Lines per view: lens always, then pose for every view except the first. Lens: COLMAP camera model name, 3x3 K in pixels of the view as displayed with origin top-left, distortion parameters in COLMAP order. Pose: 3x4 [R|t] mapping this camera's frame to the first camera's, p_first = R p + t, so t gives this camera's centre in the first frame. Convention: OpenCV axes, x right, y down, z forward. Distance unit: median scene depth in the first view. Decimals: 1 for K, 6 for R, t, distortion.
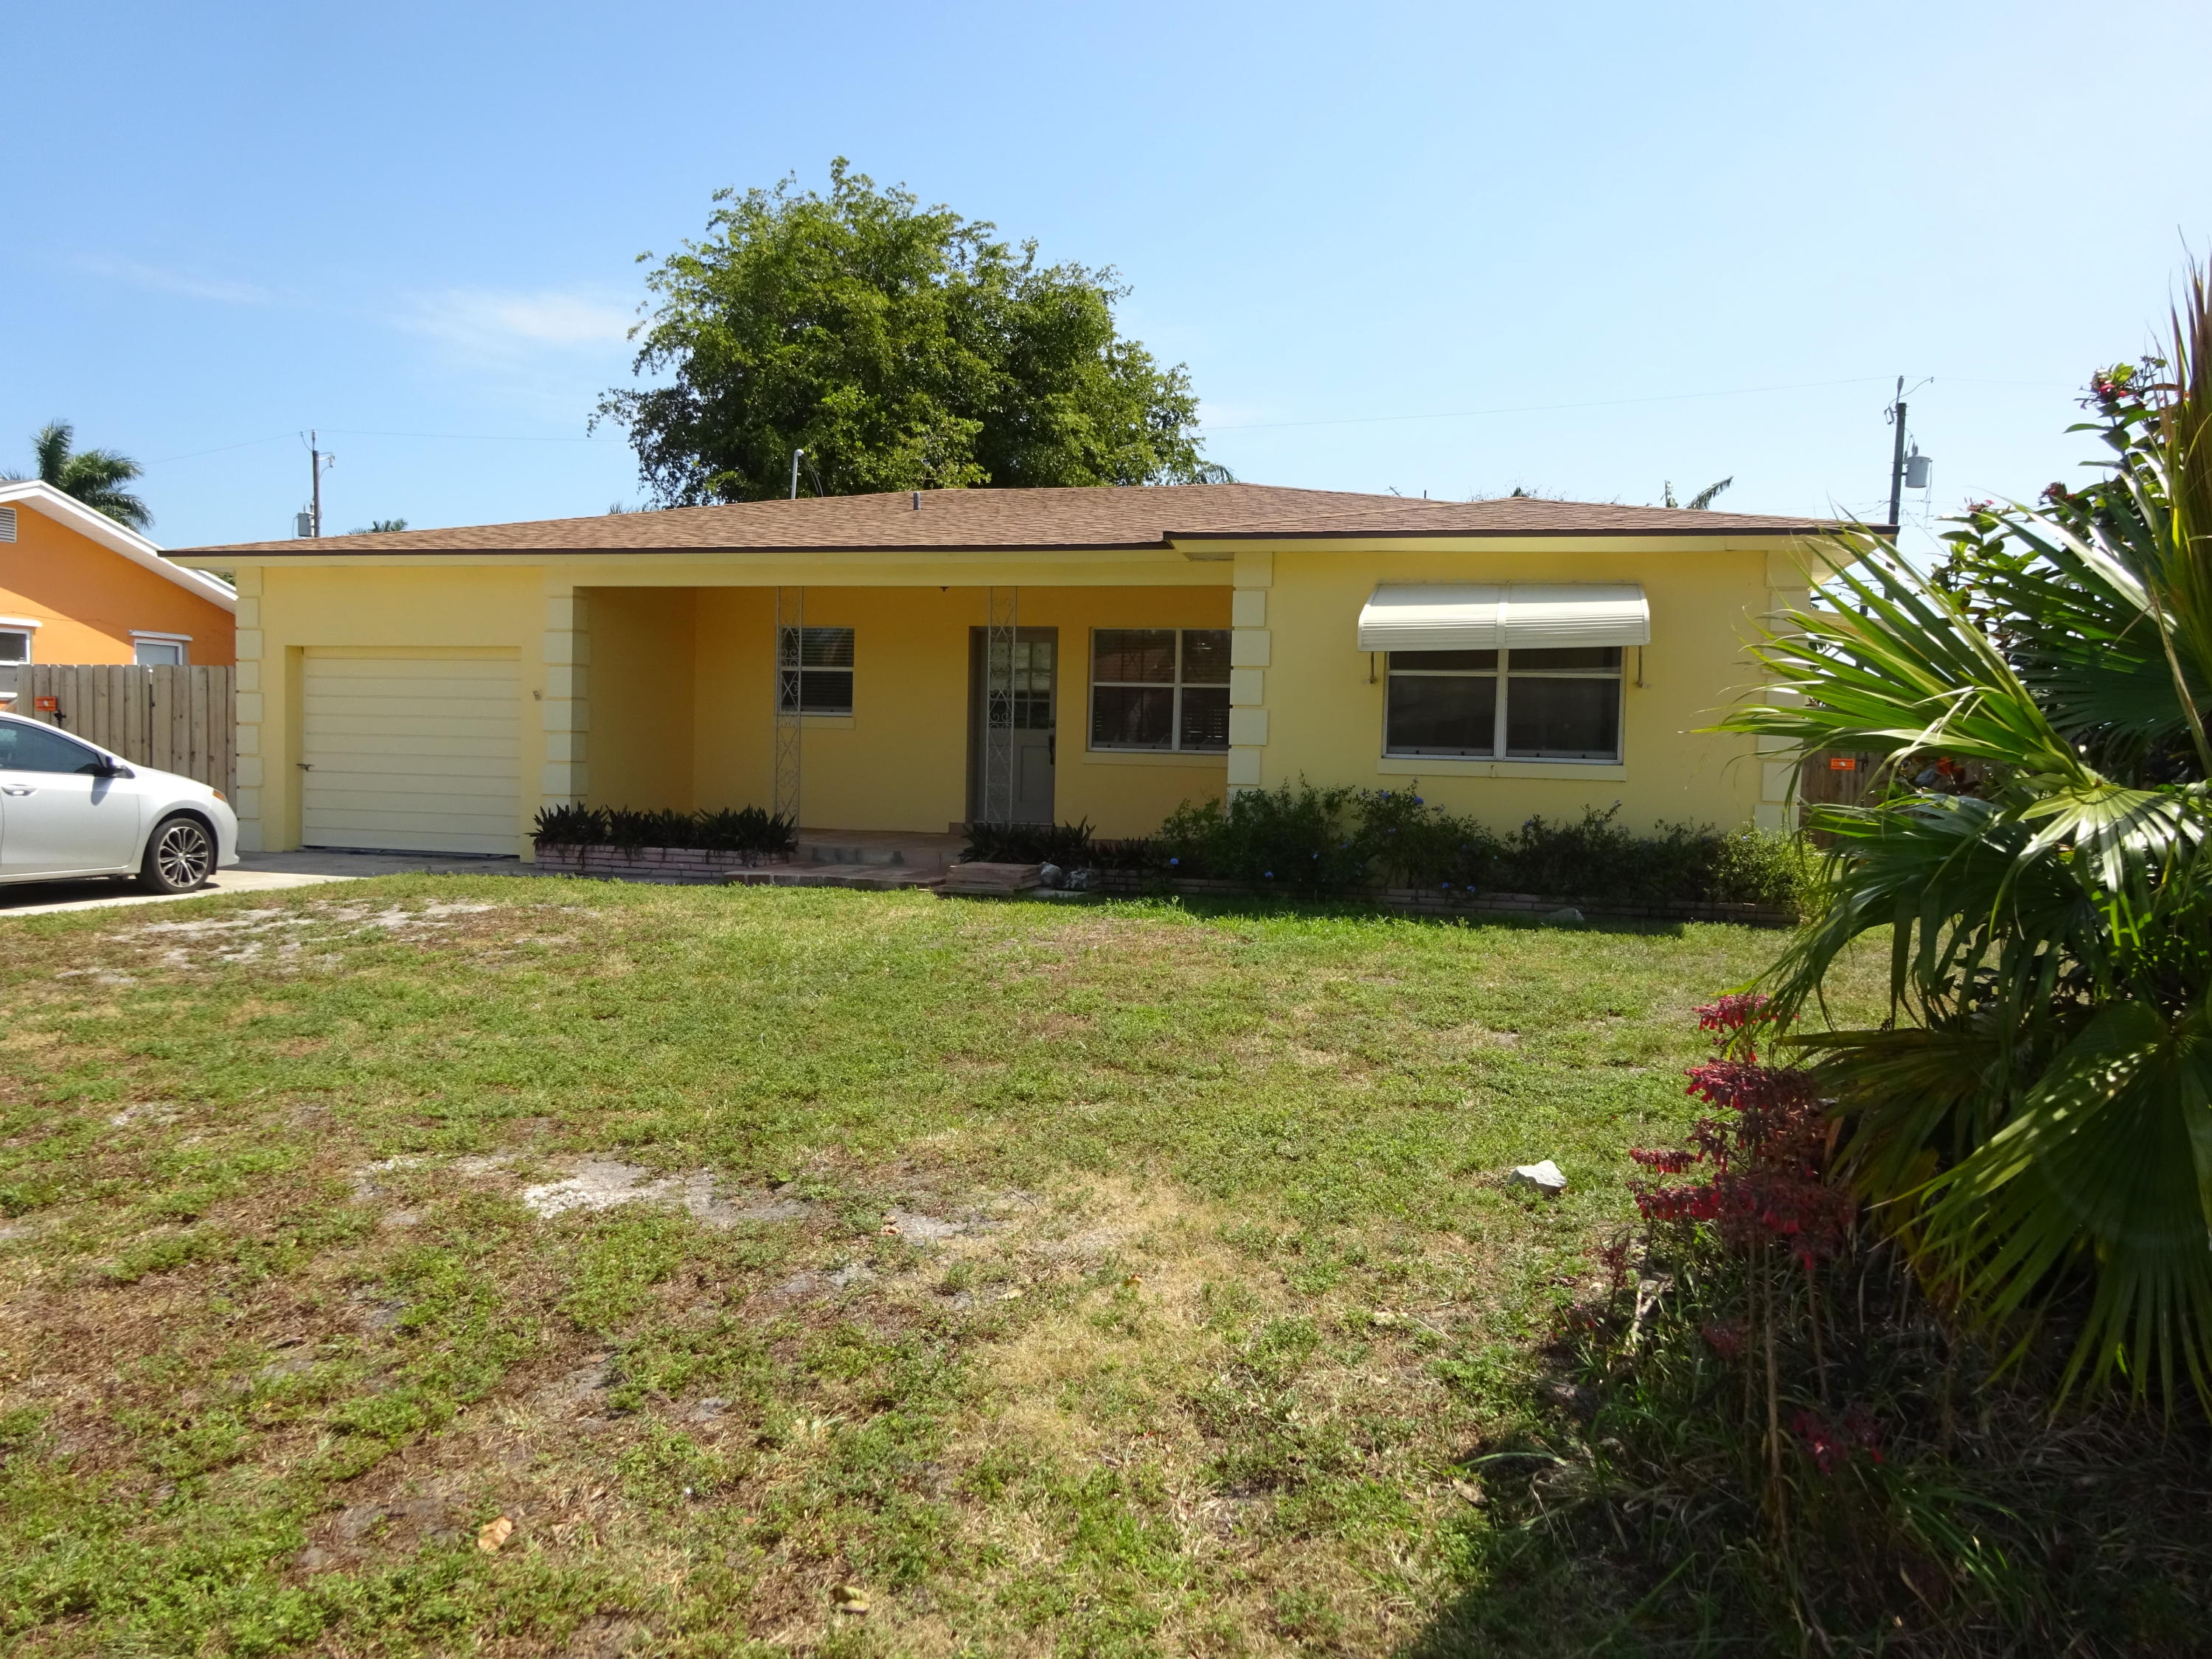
lens RADIAL K [[1633.7, 0, 1106.6], [0, 1633.7, 823.0], [0, 0, 1]] dist [-0.001777, 0.000576]
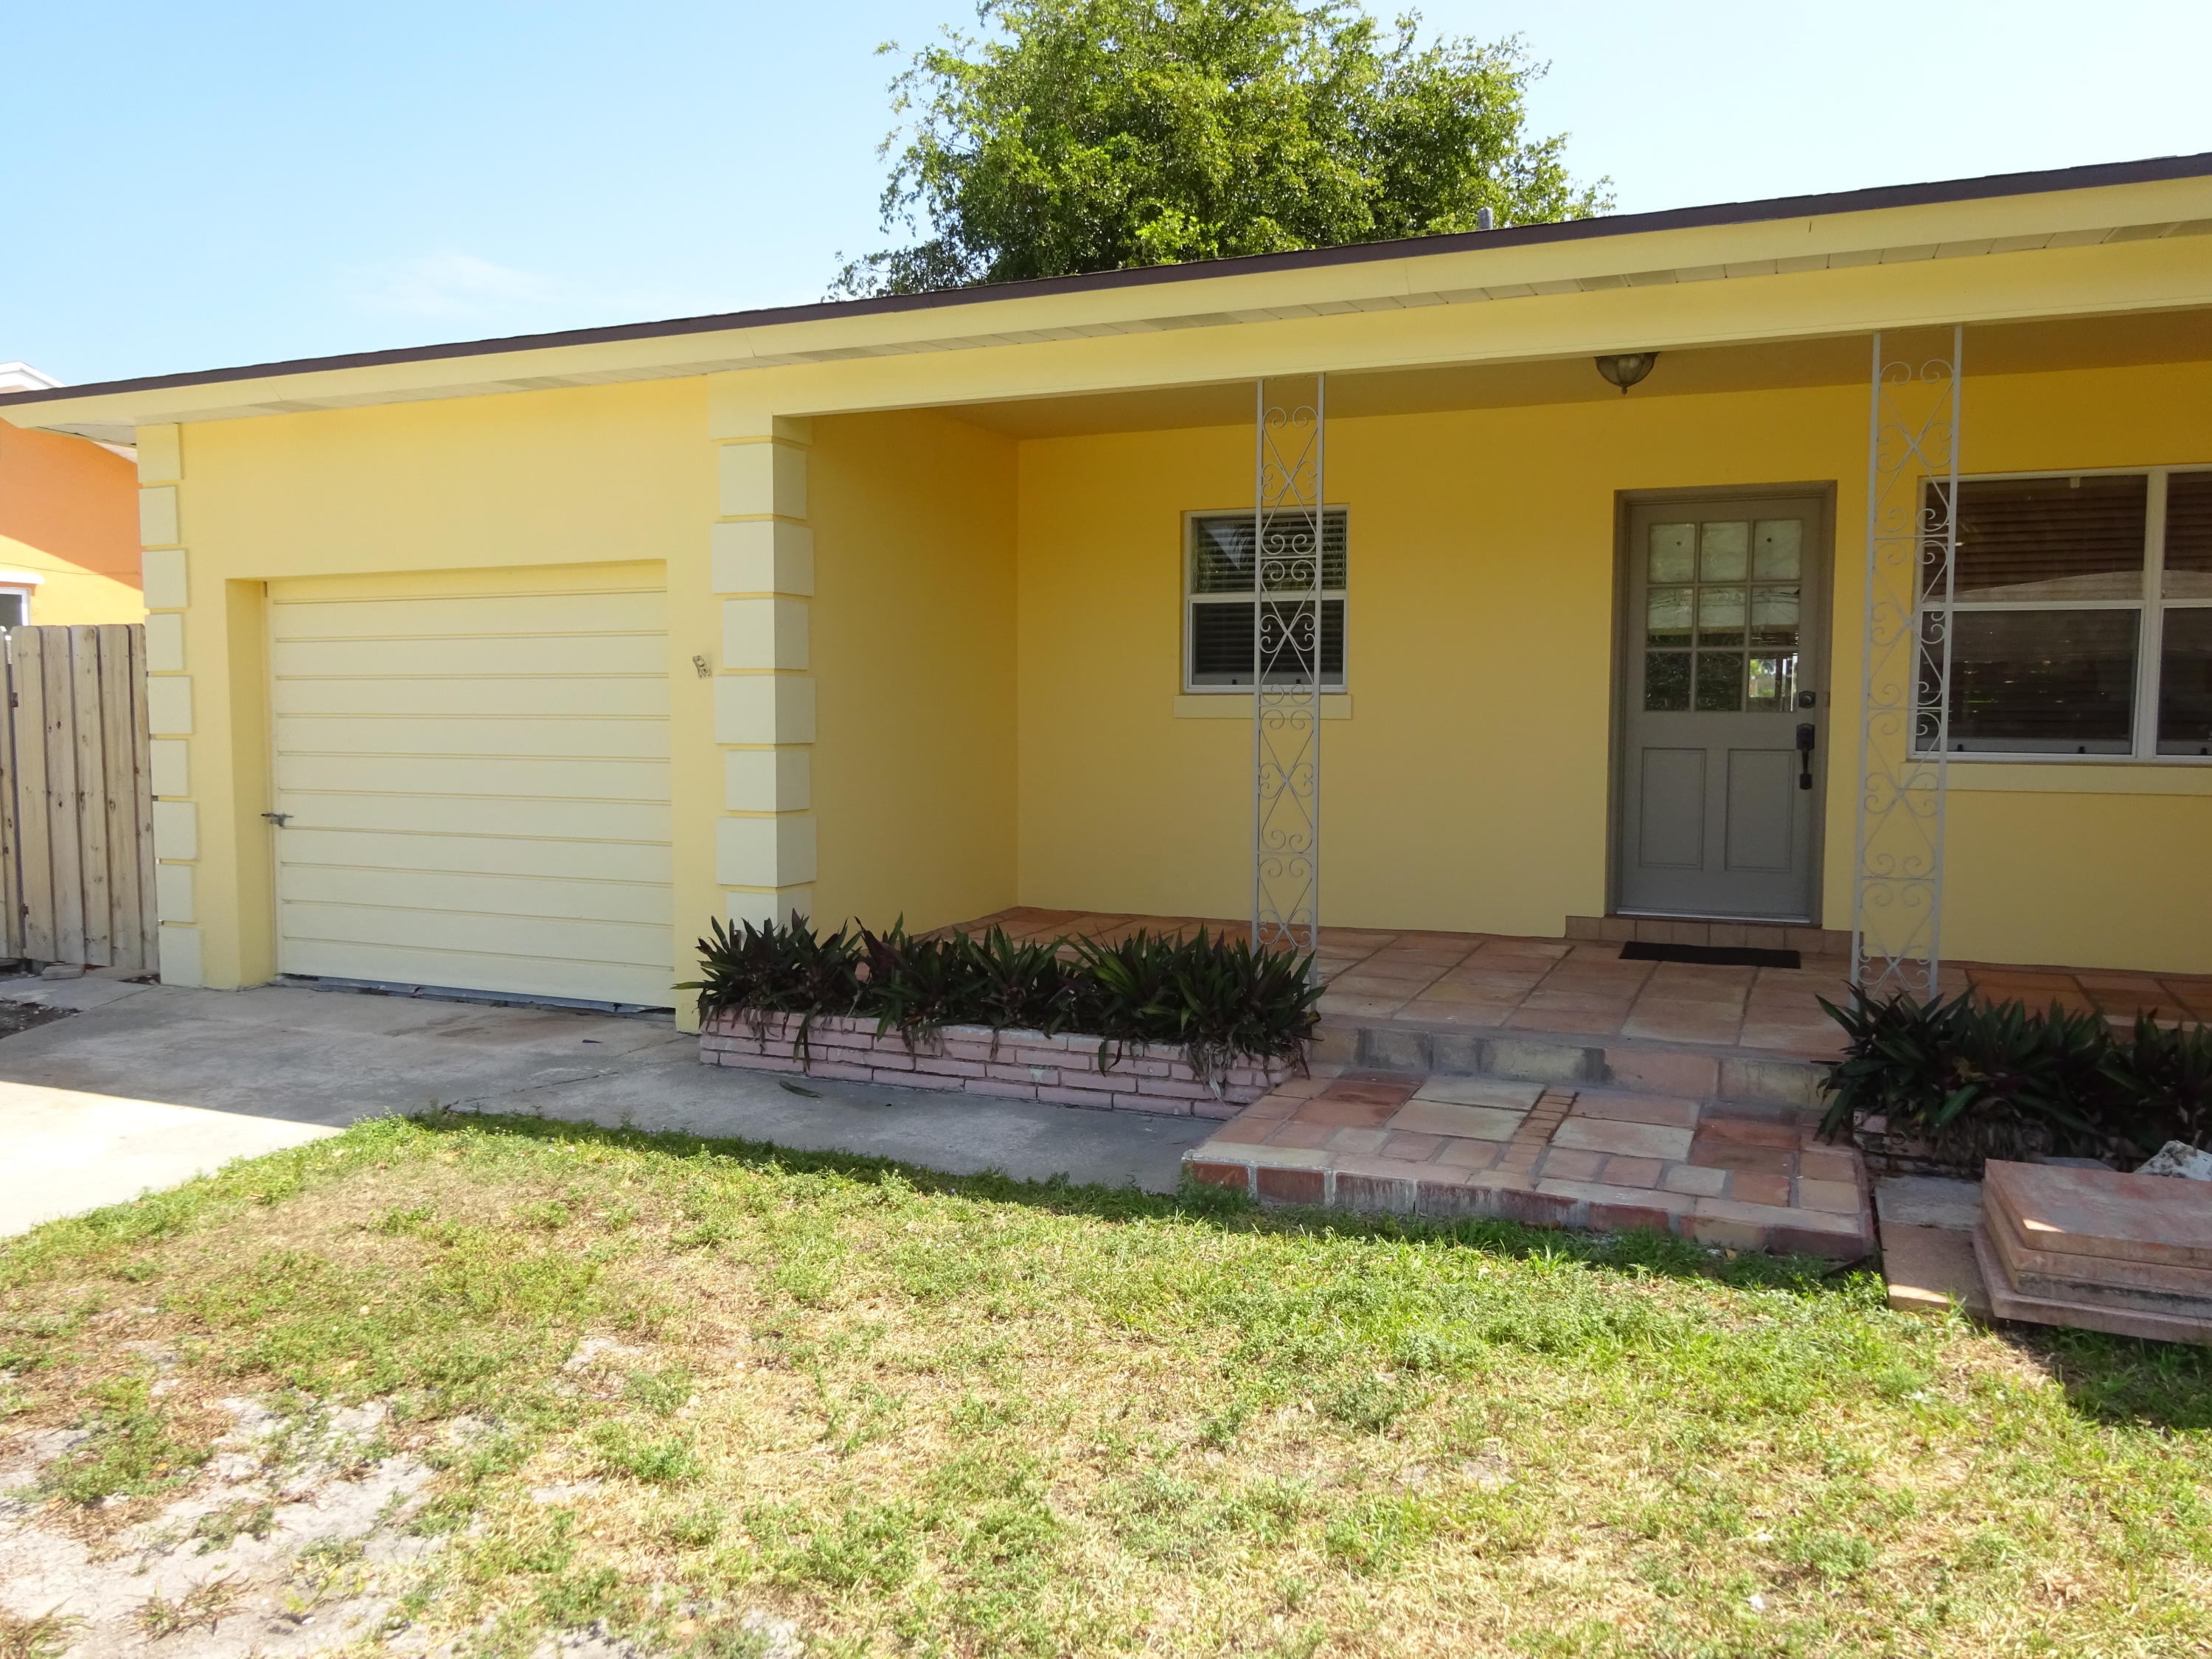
lens RADIAL K [[1633.7, 0, 1107.0], [0, 1633.7, 831.9], [0, 0, 1]] dist [-0.001777, 0.000576]
pose [[0.989925, -0.011773, -0.141099, -0.164747], [0.016168, 0.999418, 0.030047, -0.041507], [0.140663, -0.032026, 0.989539, 0.534765]]
